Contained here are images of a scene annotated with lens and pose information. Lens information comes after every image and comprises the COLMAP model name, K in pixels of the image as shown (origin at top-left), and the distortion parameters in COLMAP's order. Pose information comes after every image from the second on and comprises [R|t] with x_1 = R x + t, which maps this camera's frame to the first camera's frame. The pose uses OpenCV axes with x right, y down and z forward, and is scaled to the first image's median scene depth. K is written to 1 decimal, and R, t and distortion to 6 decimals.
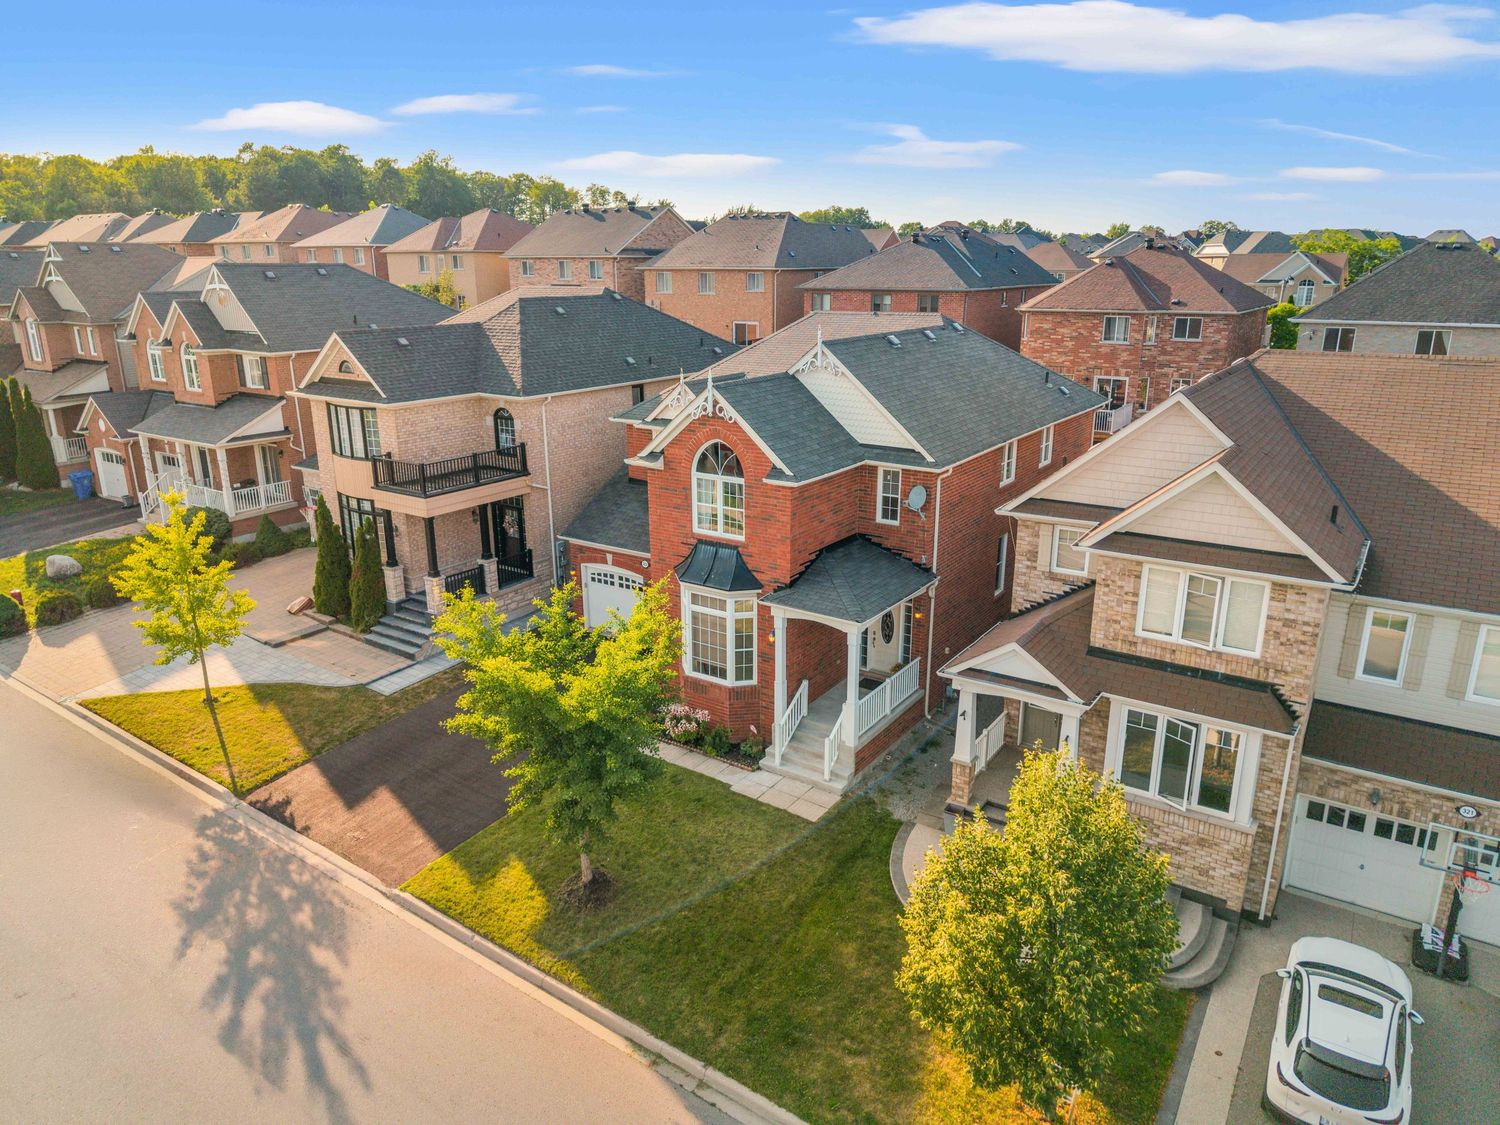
lens RADIAL K [[1016.3, 0, 737.6], [0, 1016.3, 560.0], [0, 0, 1]] dist [0.013311, -0.004921]
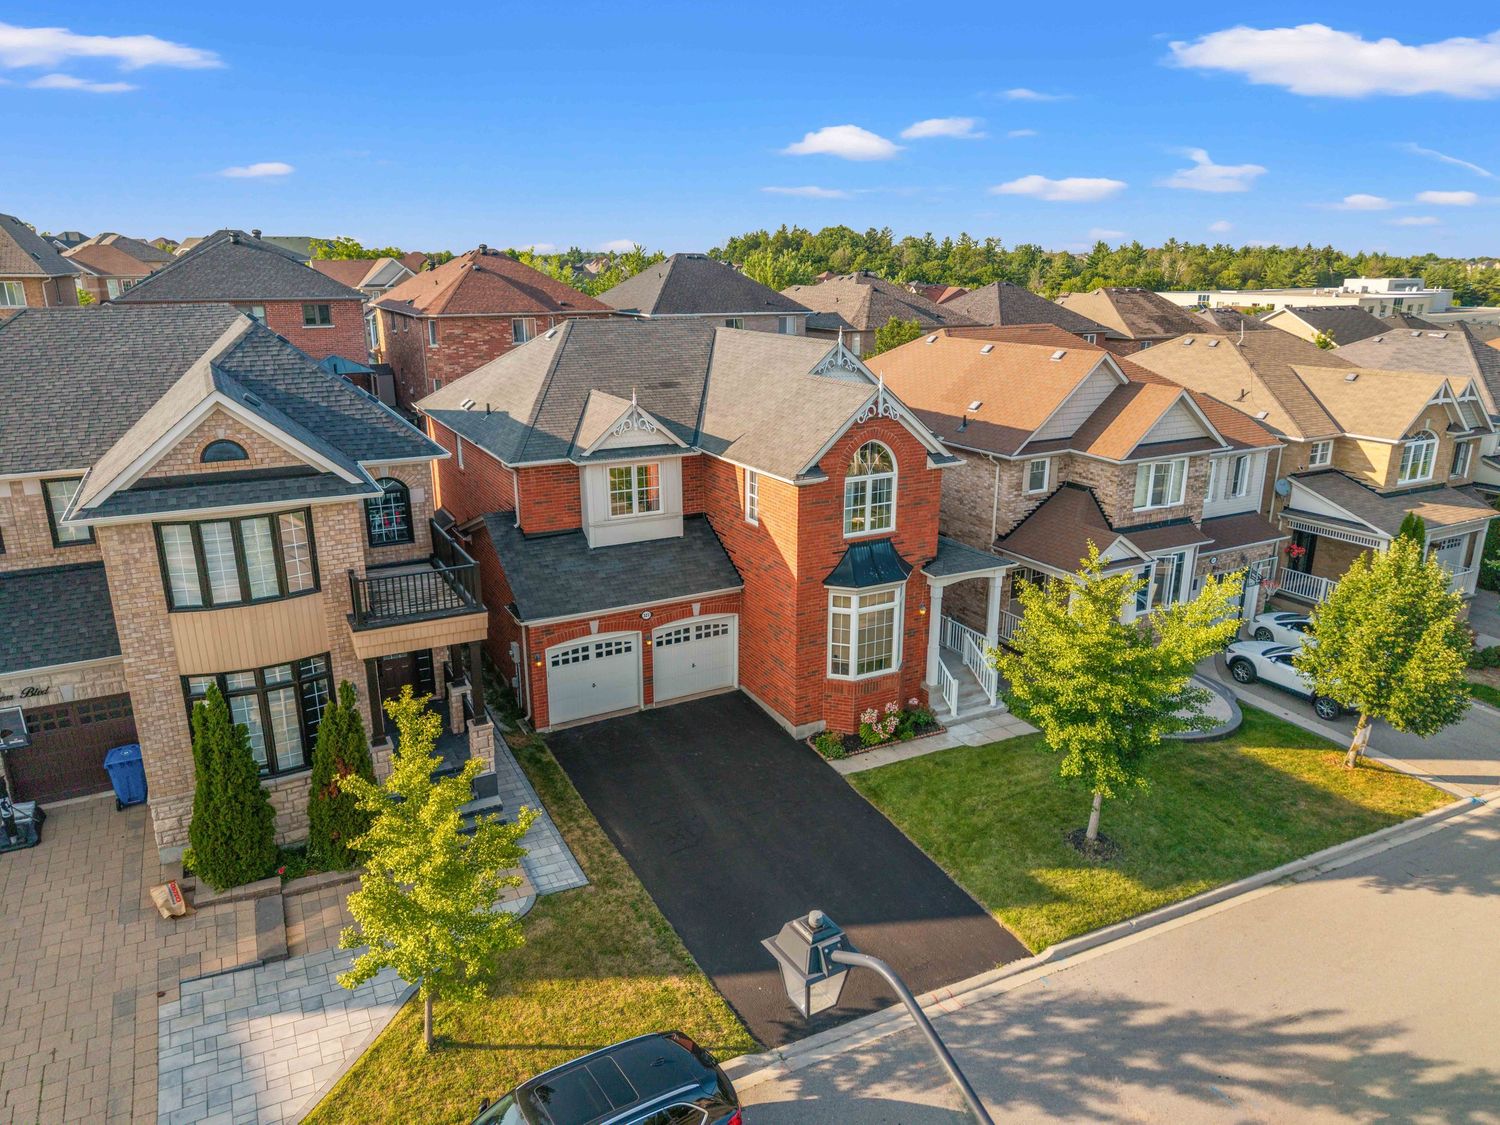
lens RADIAL K [[1016.3, 0, 750.4], [0, 1016.3, 563.4], [0, 0, 1]] dist [0.013311, -0.004921]
pose [[0.460481, -0.248696, 0.852119, -0.974668], [0.250394, 0.957360, 0.144100, -0.176811], [-0.851622, 0.147010, 0.503118, 0.603804]]
